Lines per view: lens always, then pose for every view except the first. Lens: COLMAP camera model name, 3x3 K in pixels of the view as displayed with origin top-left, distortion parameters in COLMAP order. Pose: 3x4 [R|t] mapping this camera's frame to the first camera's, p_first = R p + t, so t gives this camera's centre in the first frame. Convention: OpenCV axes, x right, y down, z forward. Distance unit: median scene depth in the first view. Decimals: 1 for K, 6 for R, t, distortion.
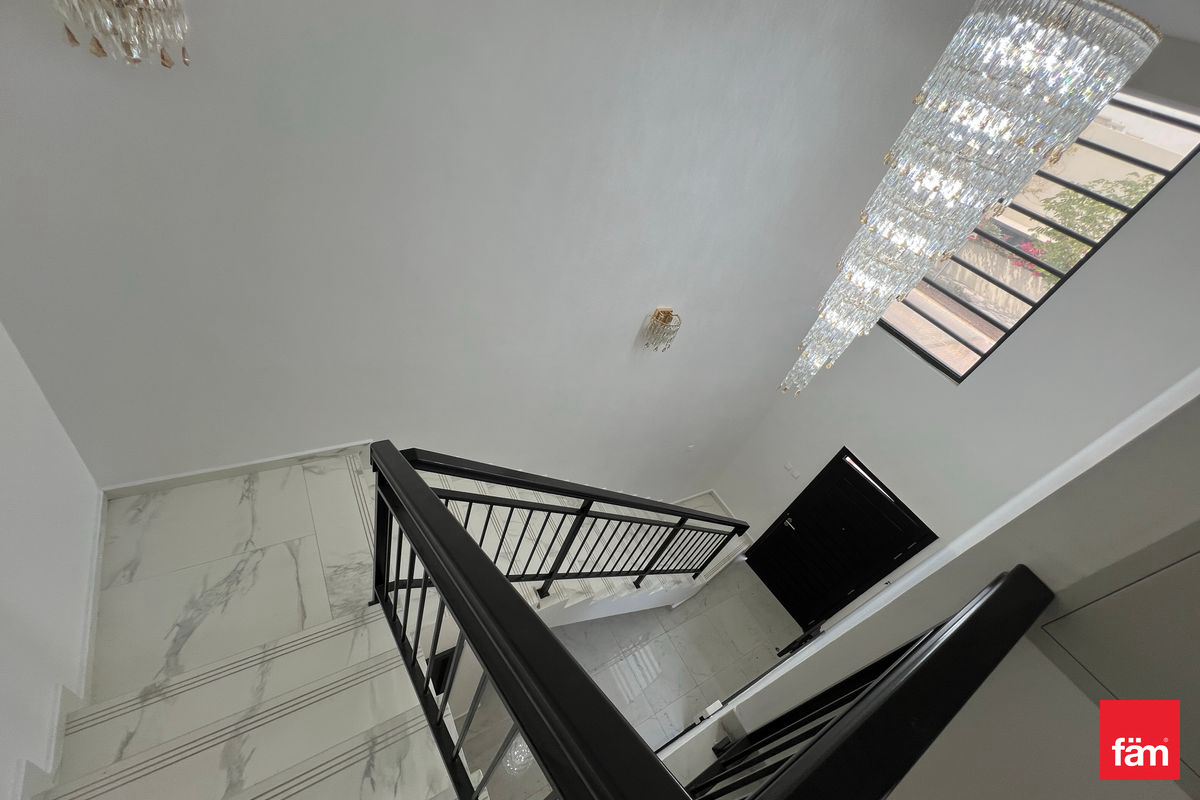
lens RADIAL K [[481.3, 0, 598.8], [0, 481.3, 404.3], [0, 0, 1]] dist [-0.000191, -0.000078]
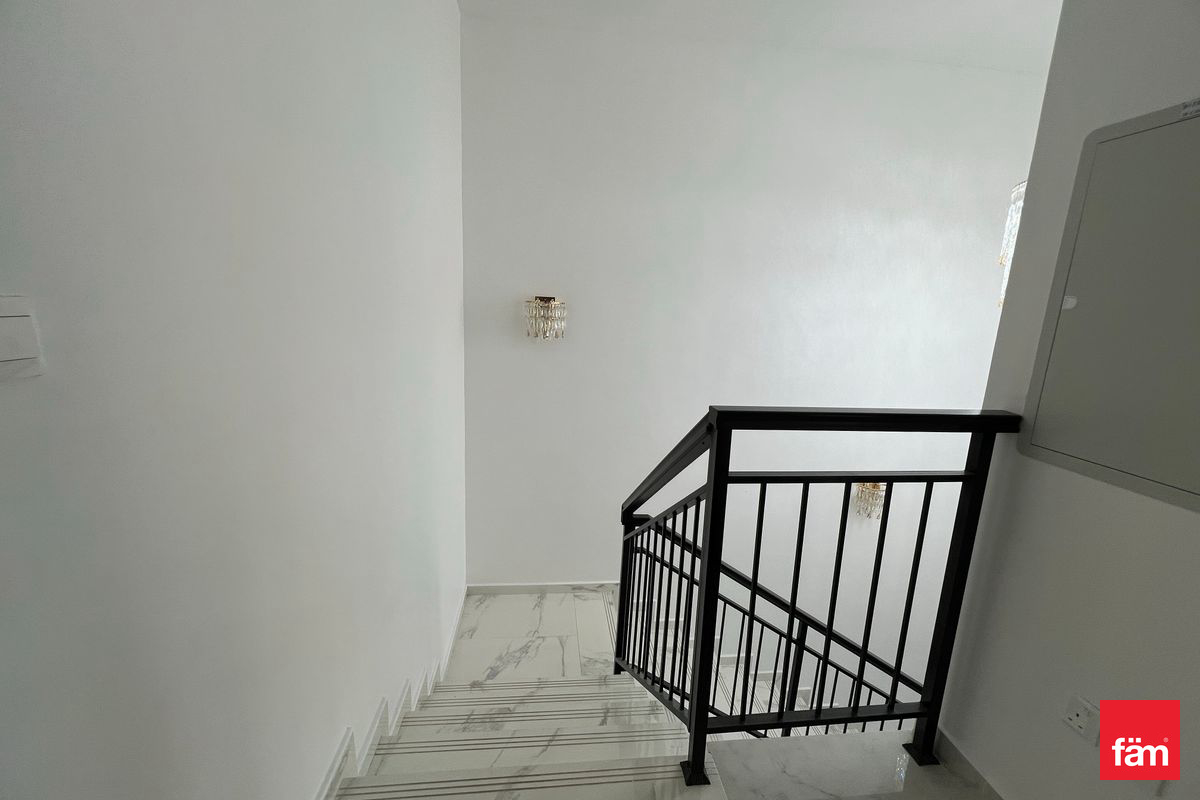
lens RADIAL K [[481.3, 0, 595.0], [0, 481.3, 395.1], [0, 0, 1]] dist [-0.000191, -0.000078]
pose [[0.878017, -0.178268, -0.444192, 0.164248], [-0.104013, 0.834805, -0.540632, 0.475604], [0.467191, 0.520885, 0.714431, -0.275265]]
